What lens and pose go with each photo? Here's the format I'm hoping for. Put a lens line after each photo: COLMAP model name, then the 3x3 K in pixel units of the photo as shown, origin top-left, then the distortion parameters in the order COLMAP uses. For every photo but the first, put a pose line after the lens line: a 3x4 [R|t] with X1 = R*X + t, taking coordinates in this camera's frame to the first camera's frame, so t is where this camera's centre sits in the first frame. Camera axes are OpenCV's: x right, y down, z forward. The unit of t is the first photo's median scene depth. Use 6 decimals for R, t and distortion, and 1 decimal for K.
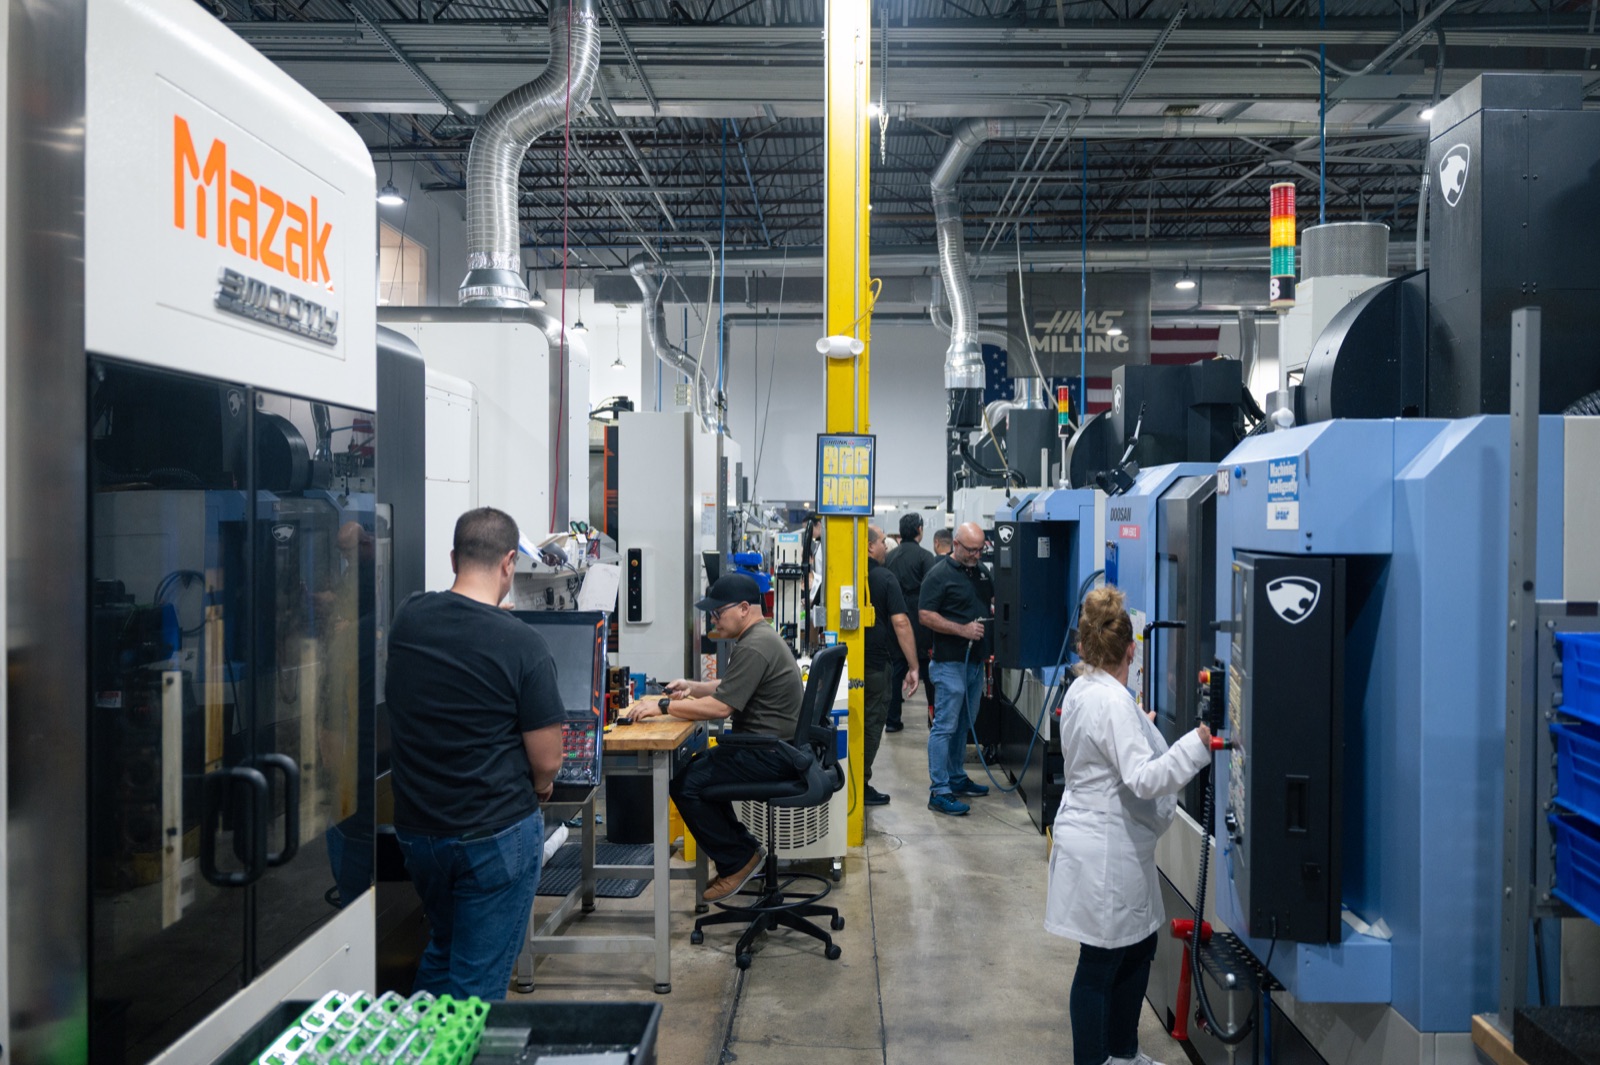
lens RADIAL K [[1405.1, 0, 800.0], [0, 1405.1, 532.5], [0, 0, 1]] dist [-0.000869, -0.000032]
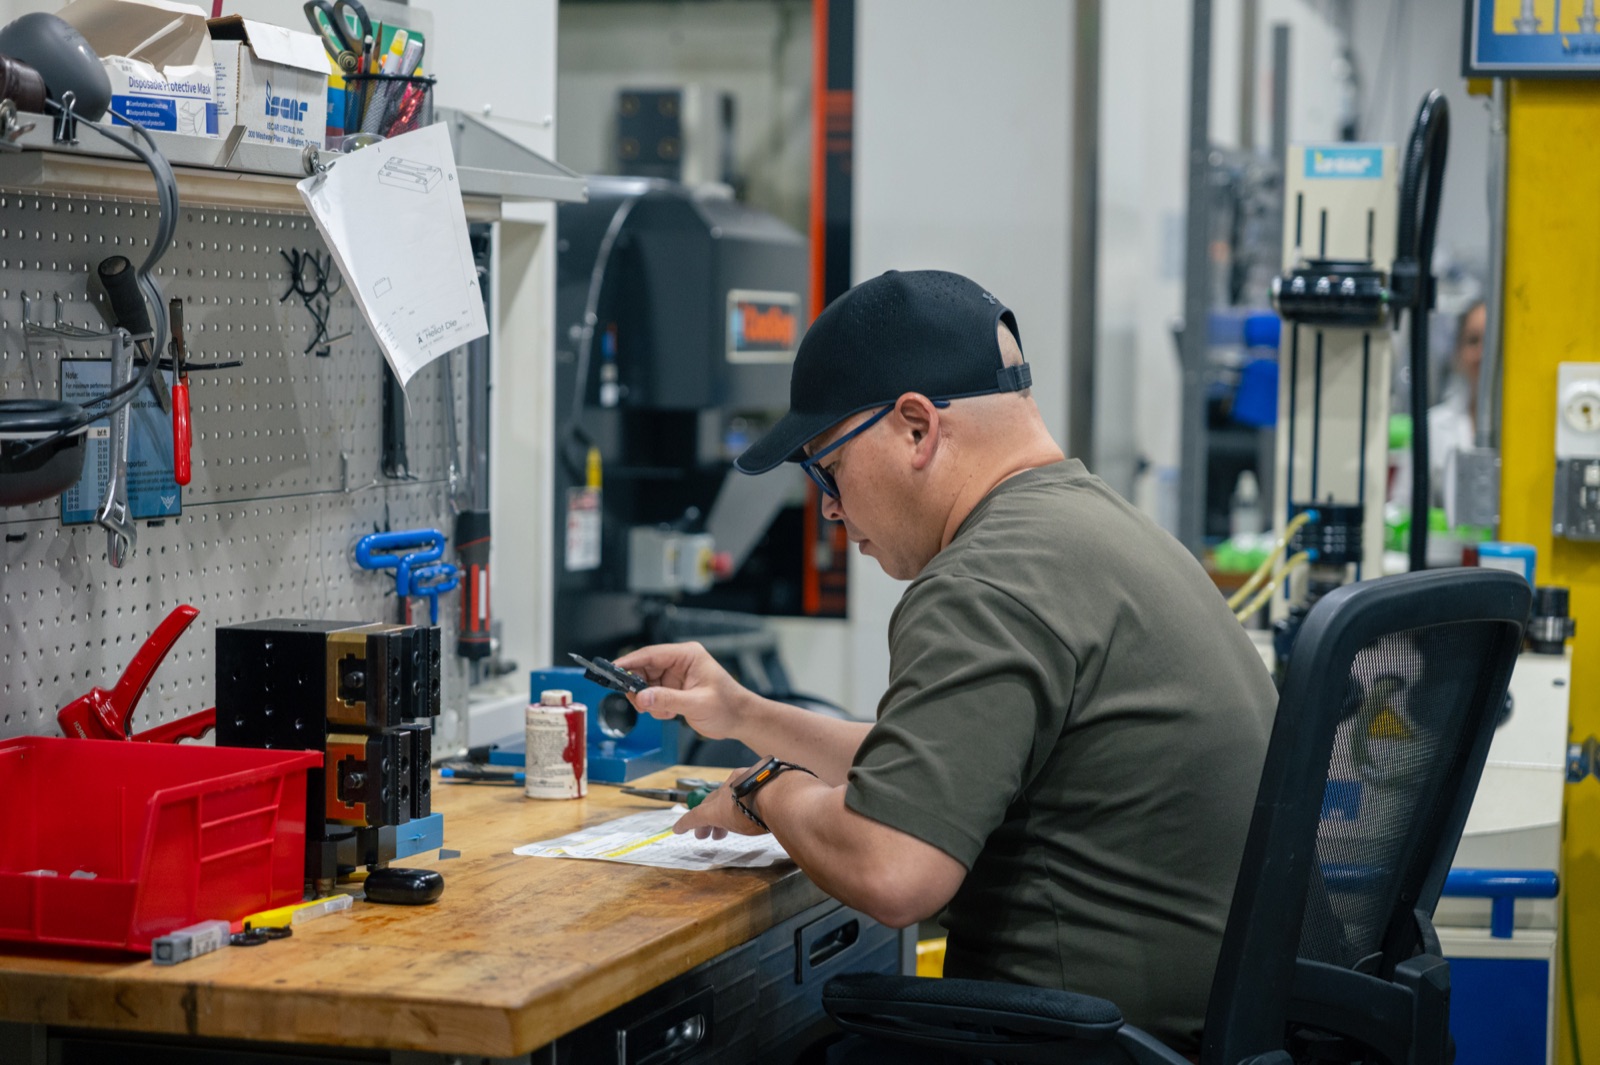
lens RADIAL K [[3263.5, 0, 800.0], [0, 3263.5, 532.5], [0, 0, 1]] dist [-0.015232, 0.055971]
pose [[0.971458, 0.027770, -0.235582, 0.035612], [-0.018035, 0.998896, 0.043378, 0.045861], [0.236526, -0.037891, 0.970886, 0.418851]]
